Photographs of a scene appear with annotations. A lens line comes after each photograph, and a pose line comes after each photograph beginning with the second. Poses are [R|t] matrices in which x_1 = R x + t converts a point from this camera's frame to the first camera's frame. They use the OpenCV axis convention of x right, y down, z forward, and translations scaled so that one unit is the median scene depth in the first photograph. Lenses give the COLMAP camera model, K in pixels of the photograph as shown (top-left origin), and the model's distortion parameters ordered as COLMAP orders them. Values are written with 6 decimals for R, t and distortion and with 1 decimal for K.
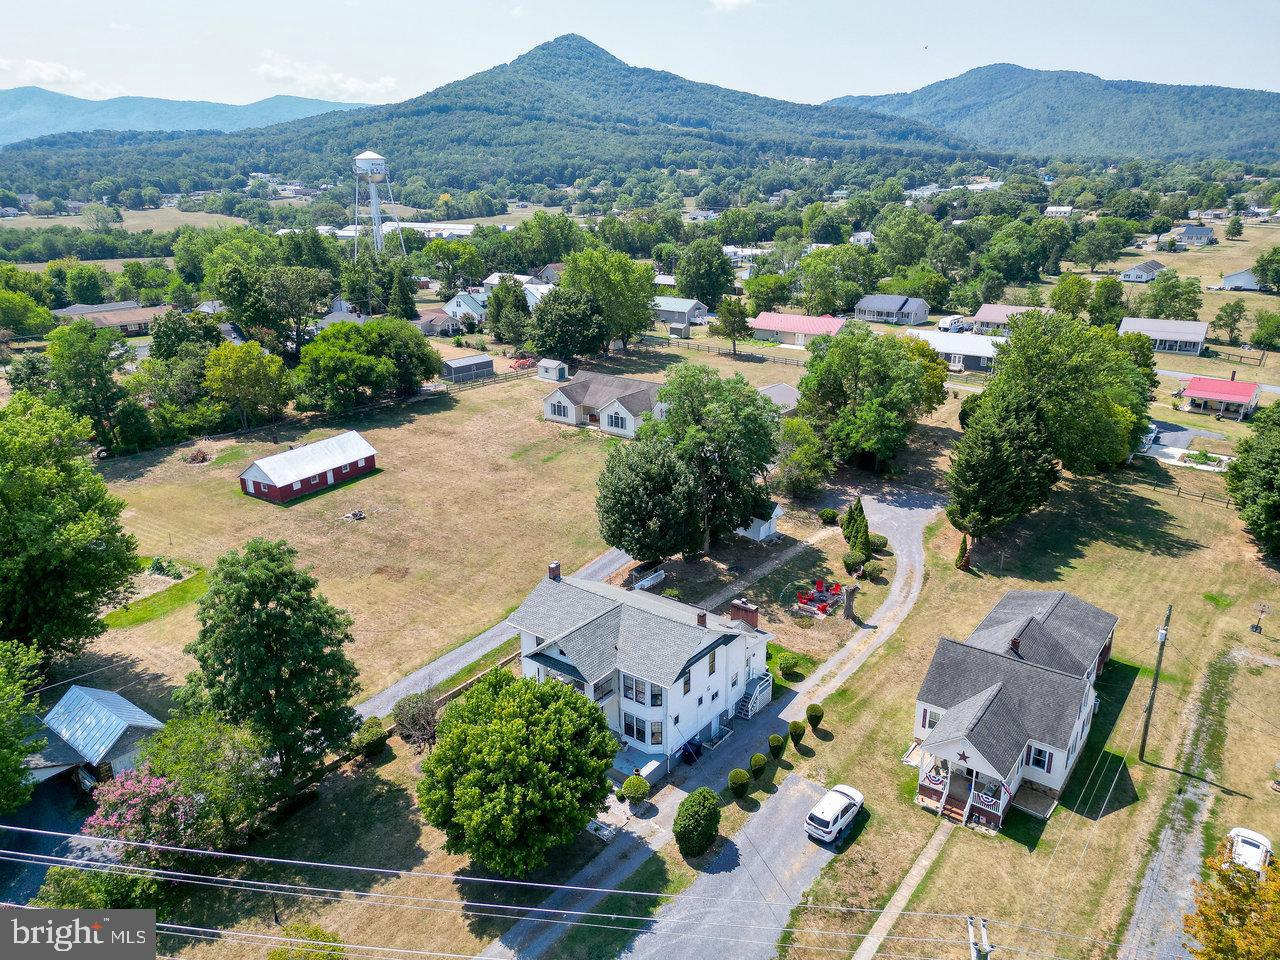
lens RADIAL K [[898.2, 0, 642.9], [0, 898.2, 474.8], [0, 0, 1]] dist [0.090232, -0.062831]
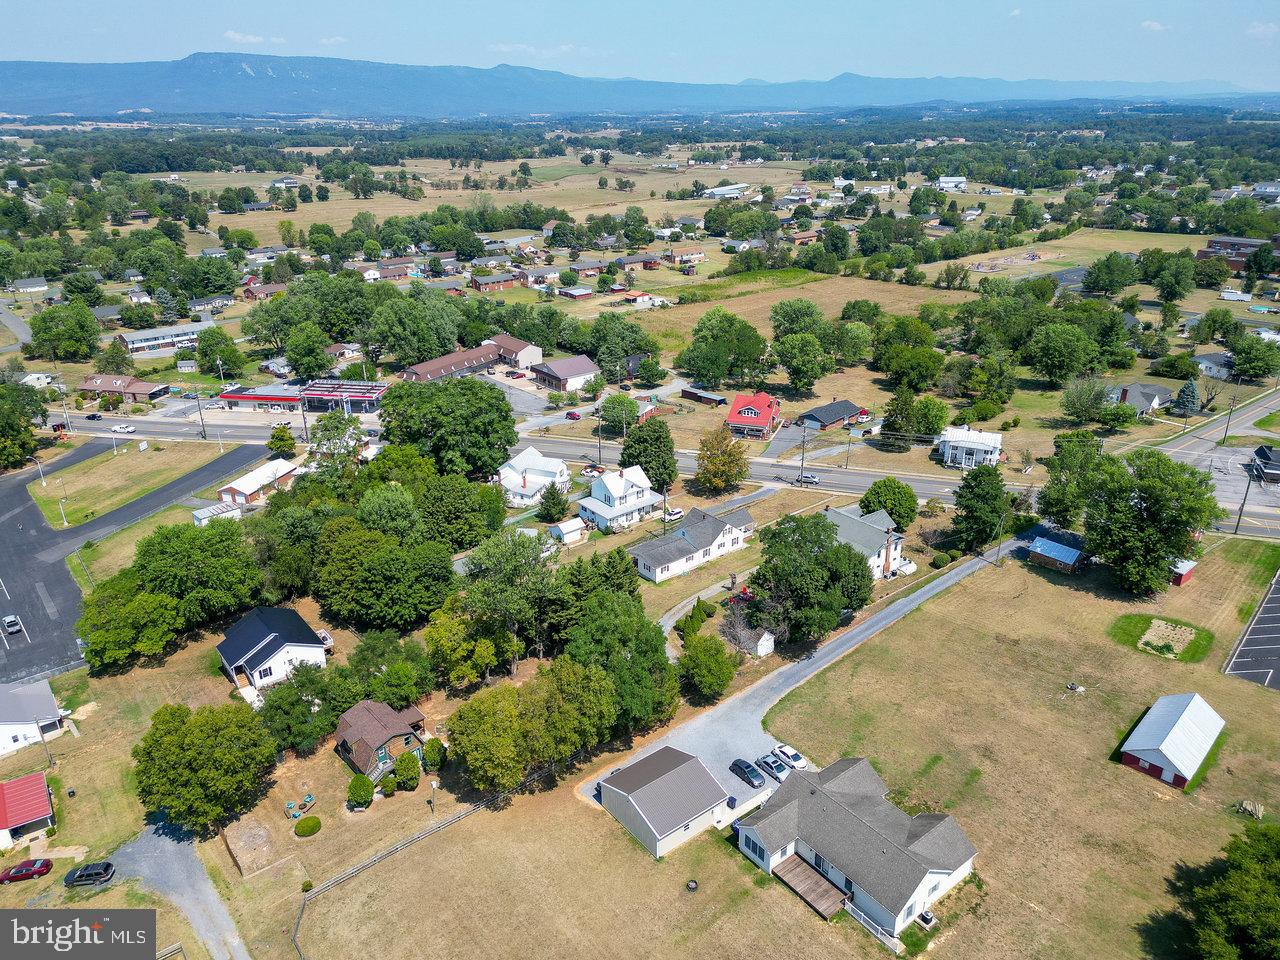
lens RADIAL K [[898.2, 0, 642.9], [0, 898.2, 474.8], [0, 0, 1]] dist [0.090232, -0.062831]
pose [[-0.970718, -0.068456, 0.230262, -0.008846], [0.099173, 0.758839, 0.643684, -0.784394], [-0.218796, 0.647671, -0.729829, 1.400717]]
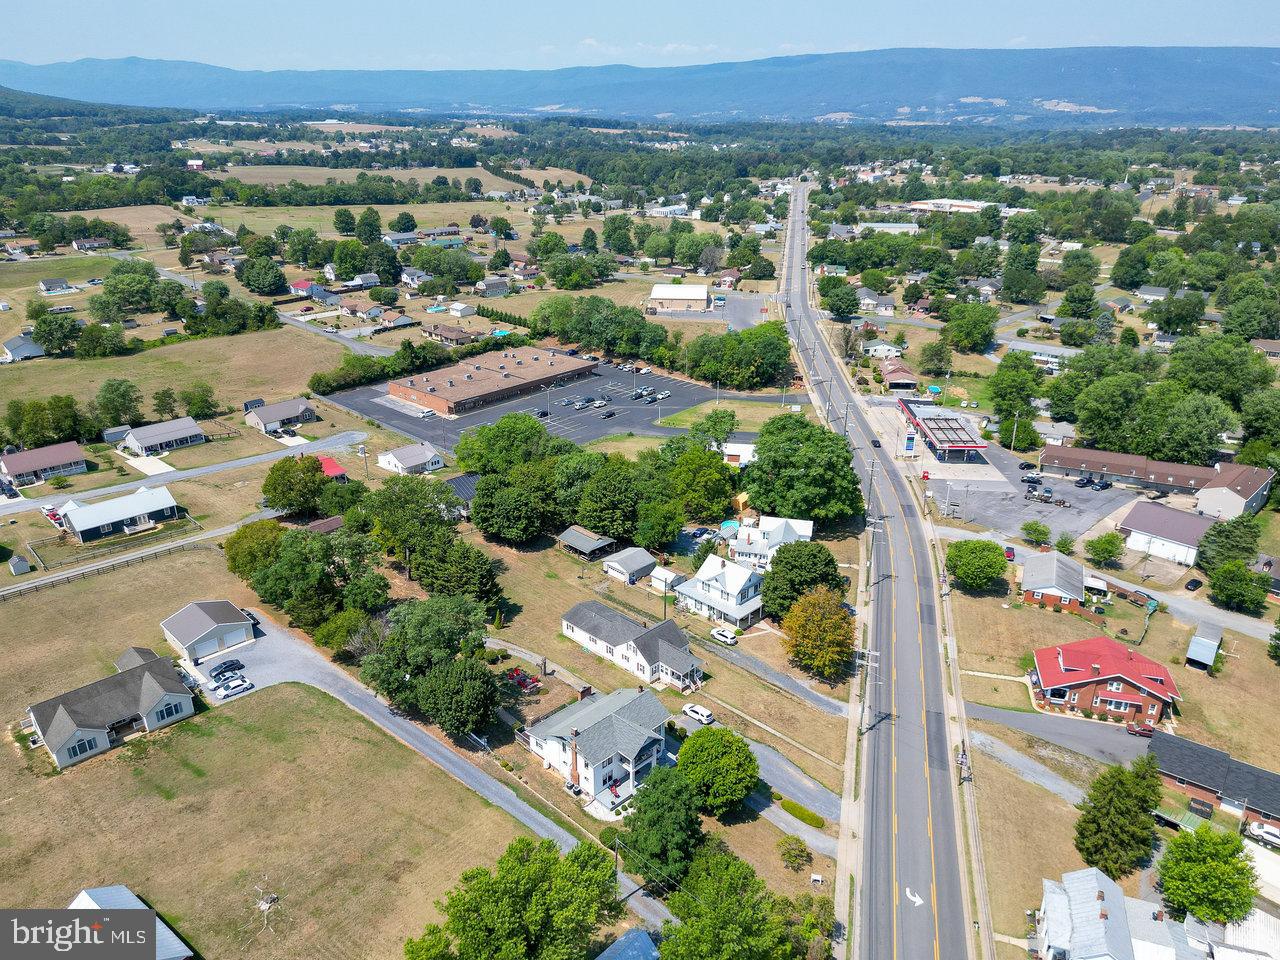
lens RADIAL K [[898.2, 0, 642.9], [0, 898.2, 474.8], [0, 0, 1]] dist [0.090232, -0.062831]
pose [[0.126696, -0.362342, 0.923394, -0.792775], [0.312776, 0.898000, 0.309463, -0.436673], [-0.941339, 0.249607, 0.227105, 0.184857]]
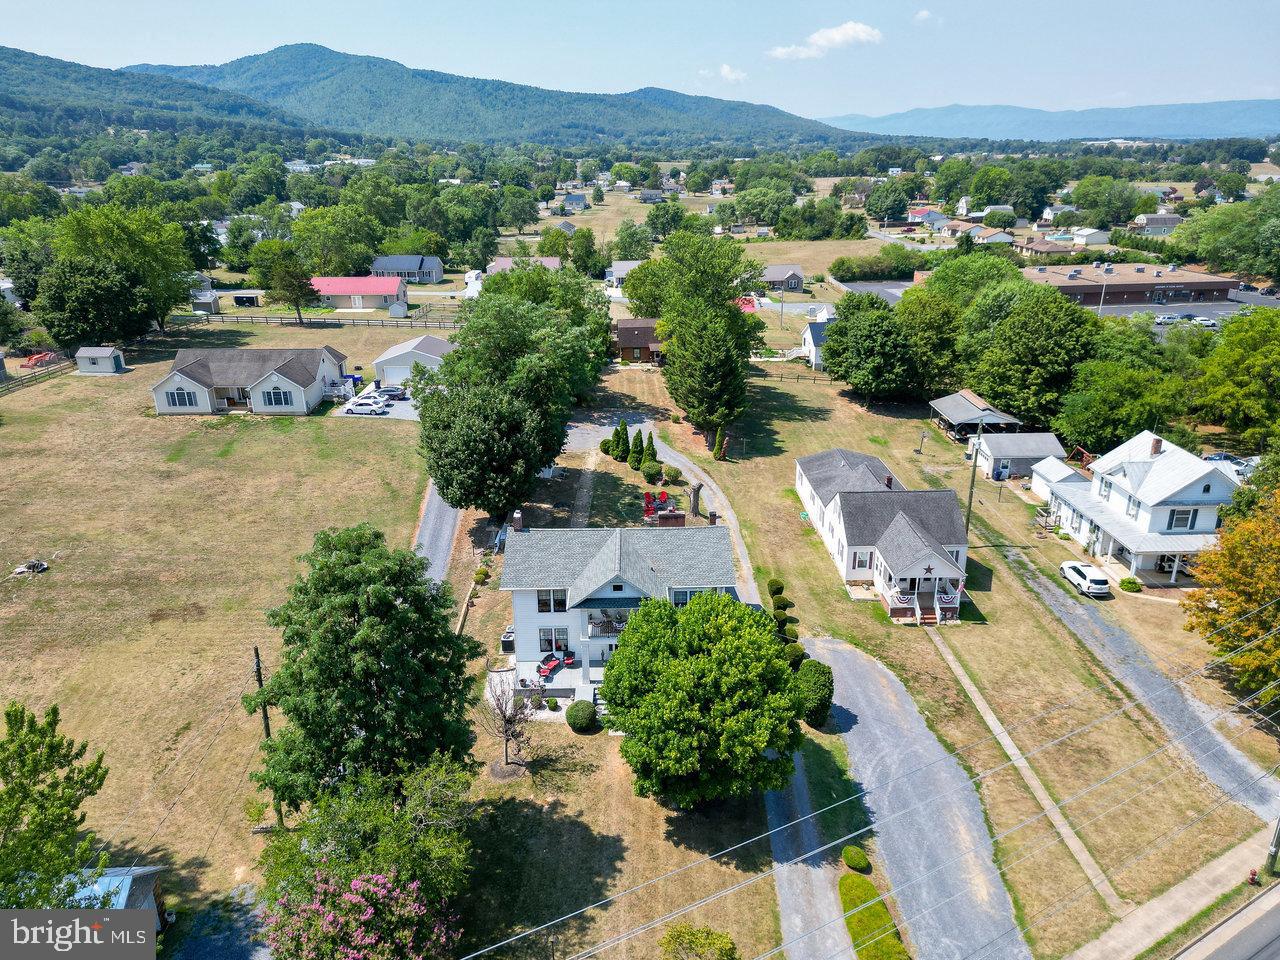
lens RADIAL K [[898.2, 0, 642.9], [0, 898.2, 474.8], [0, 0, 1]] dist [0.090232, -0.062831]
pose [[0.781336, -0.208828, 0.588137, -0.265846], [0.198764, 0.976553, 0.082685, 0.007584], [-0.591614, 0.052296, 0.804524, 0.116567]]
